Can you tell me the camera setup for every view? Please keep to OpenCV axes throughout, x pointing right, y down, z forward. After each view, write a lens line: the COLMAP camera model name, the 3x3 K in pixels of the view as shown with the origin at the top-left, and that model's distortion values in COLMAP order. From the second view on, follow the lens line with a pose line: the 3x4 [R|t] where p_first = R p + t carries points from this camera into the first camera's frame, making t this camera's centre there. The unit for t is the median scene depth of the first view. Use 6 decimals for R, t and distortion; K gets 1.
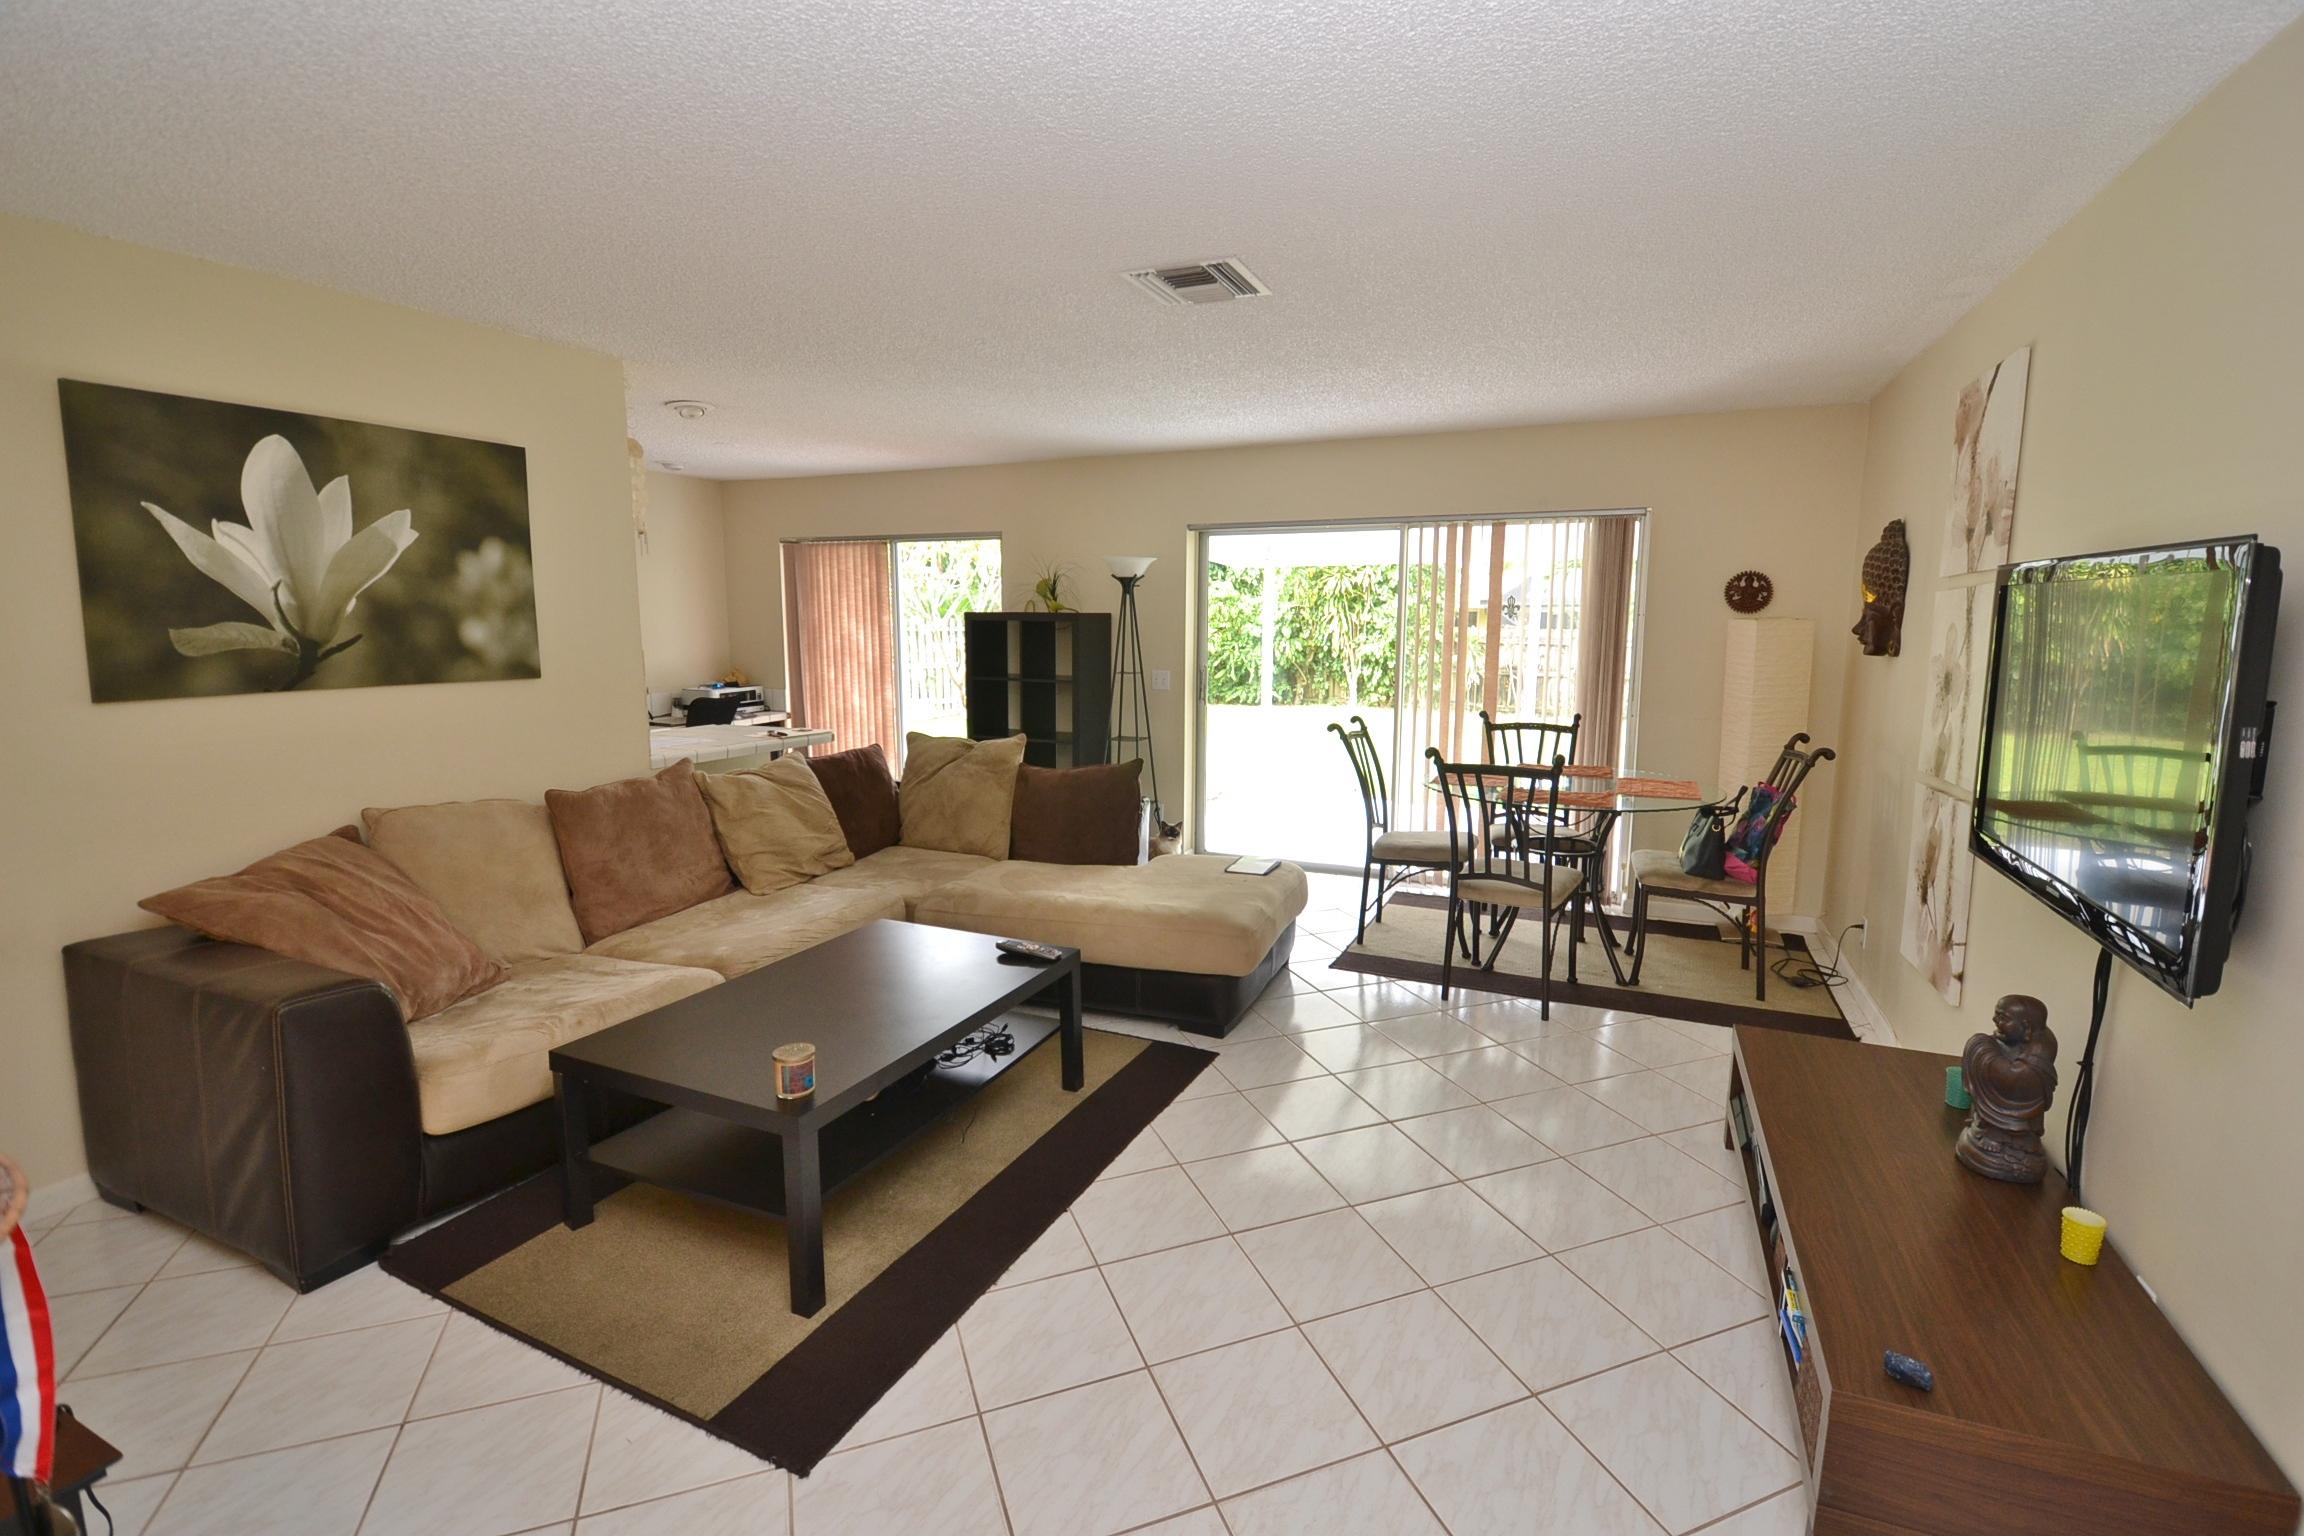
lens RADIAL K [[1035.6, 0, 1153.7], [0, 1035.6, 758.2], [0, 0, 1]] dist [-0.000251, -0.017290]
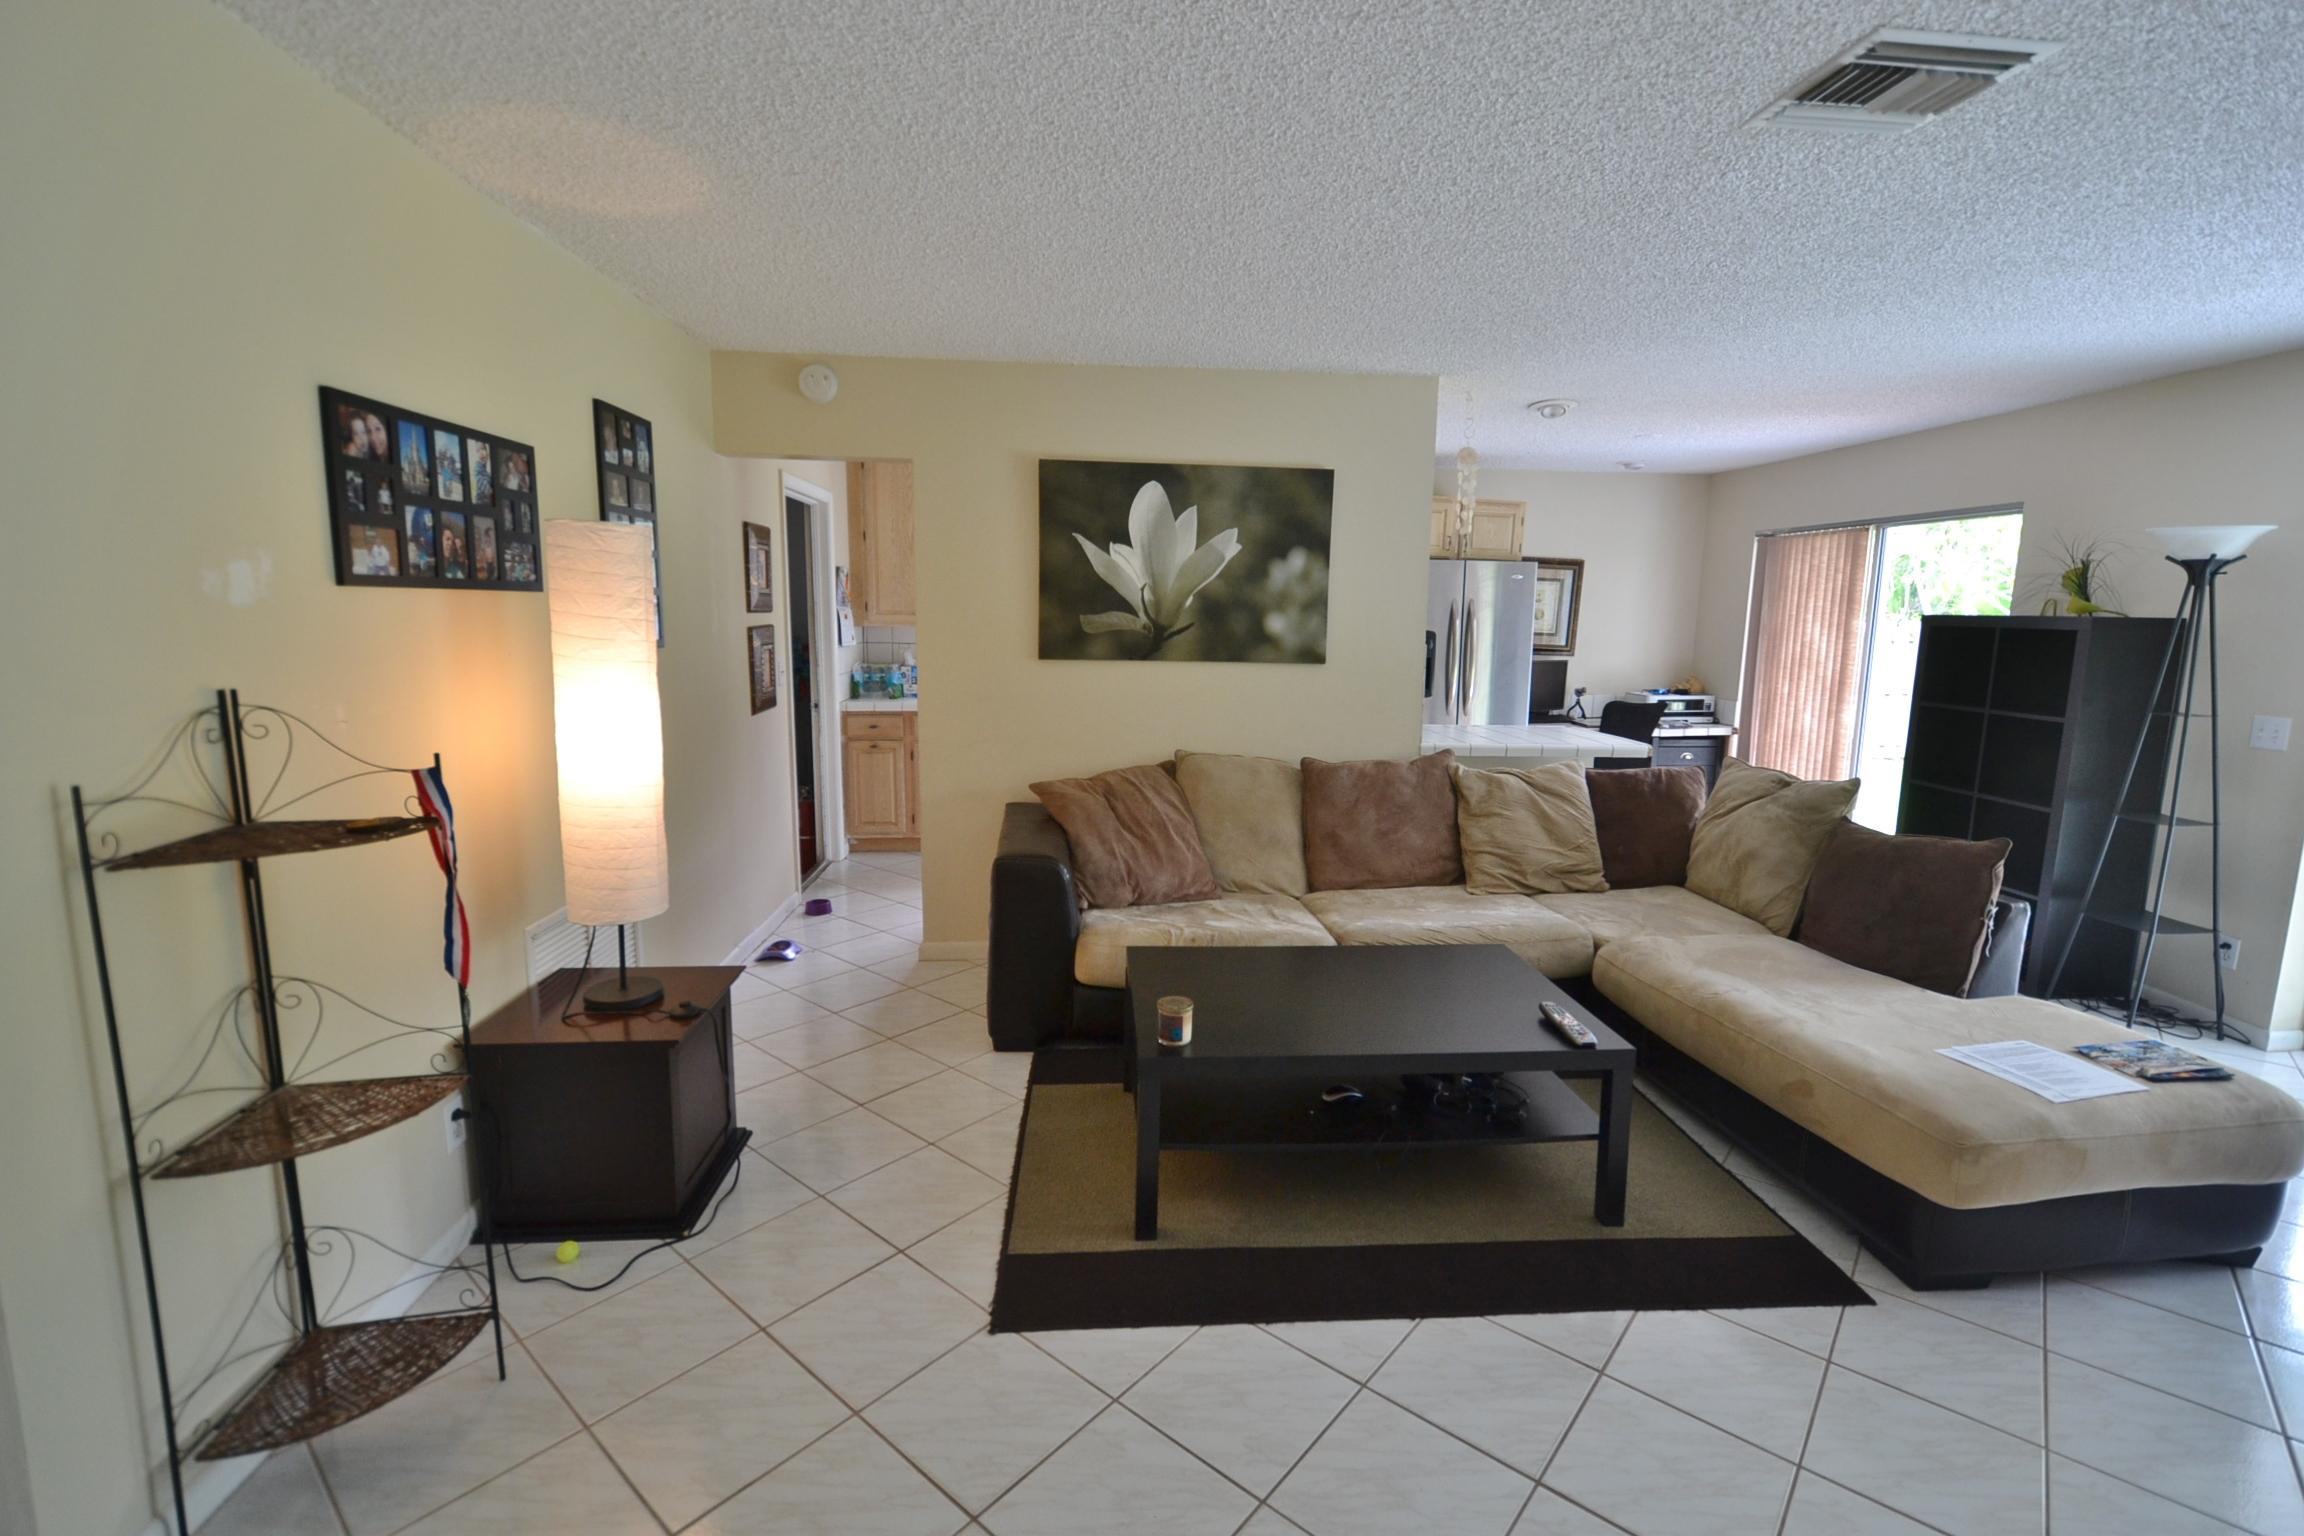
lens RADIAL K [[1012.5, 0, 1163.2], [0, 1012.5, 759.0], [0, 0, 1]] dist [0.014093, -0.014294]
pose [[0.475950, 0.129528, -0.869882, 0.356948], [-0.133568, 0.988267, 0.074075, -0.032315], [0.869271, 0.080933, 0.487667, 0.292759]]
